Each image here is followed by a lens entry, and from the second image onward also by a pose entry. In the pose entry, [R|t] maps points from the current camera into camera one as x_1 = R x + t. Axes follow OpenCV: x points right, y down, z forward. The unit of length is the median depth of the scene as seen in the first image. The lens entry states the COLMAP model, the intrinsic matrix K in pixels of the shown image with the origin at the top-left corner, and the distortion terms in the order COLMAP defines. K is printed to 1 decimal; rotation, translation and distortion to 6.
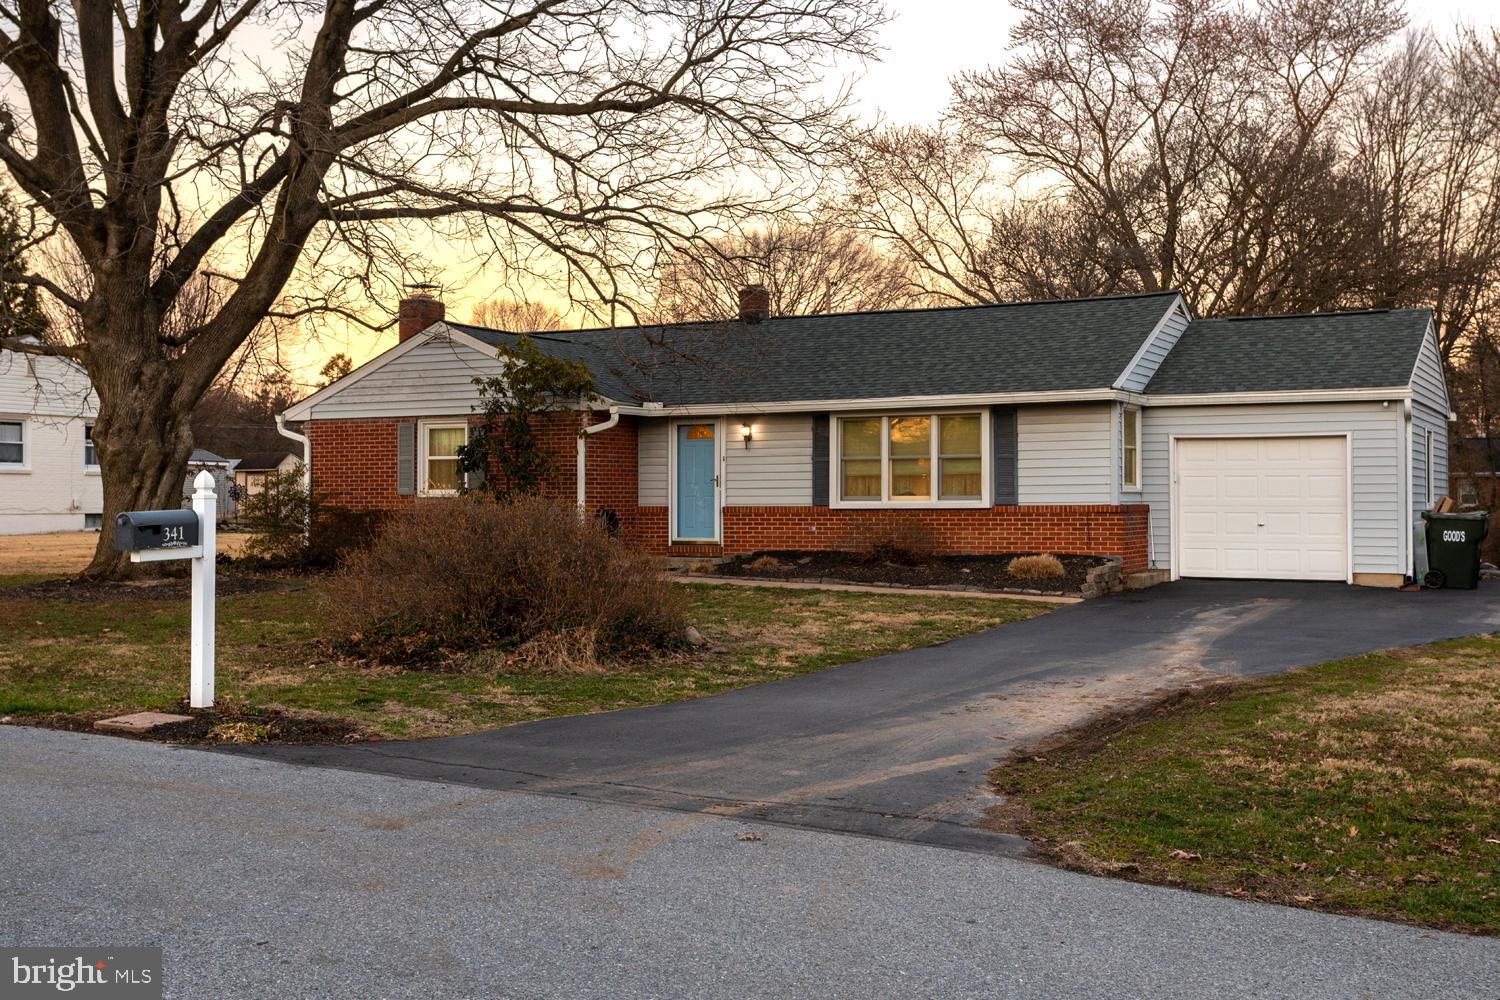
lens RADIAL K [[1812.7, 0, 752.8], [0, 1812.7, 502.3], [0, 0, 1]] dist [0.001854, 0.000000]
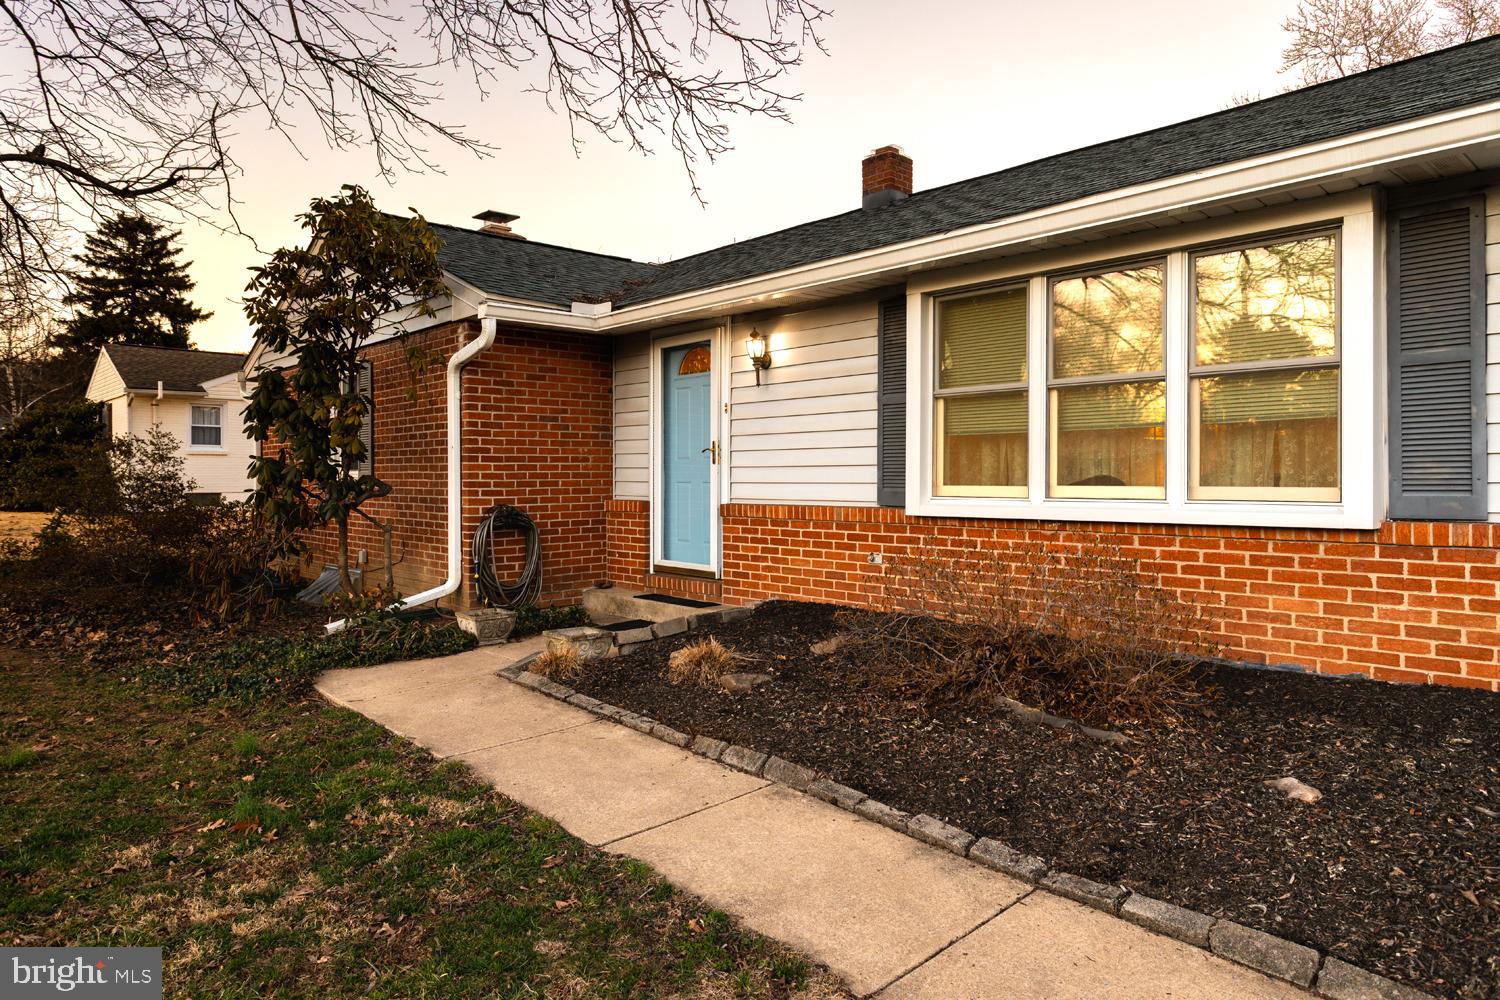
lens RADIAL K [[964.3, 0, 752.3], [0, 964.3, 492.1], [0, 0, 1]] dist [-0.007128, 0.000016]
pose [[0.941012, 0.003317, -0.338358, 0.082974], [0.003403, 0.999809, 0.019265, -0.006042], [0.338357, -0.019280, 0.940820, 0.772291]]
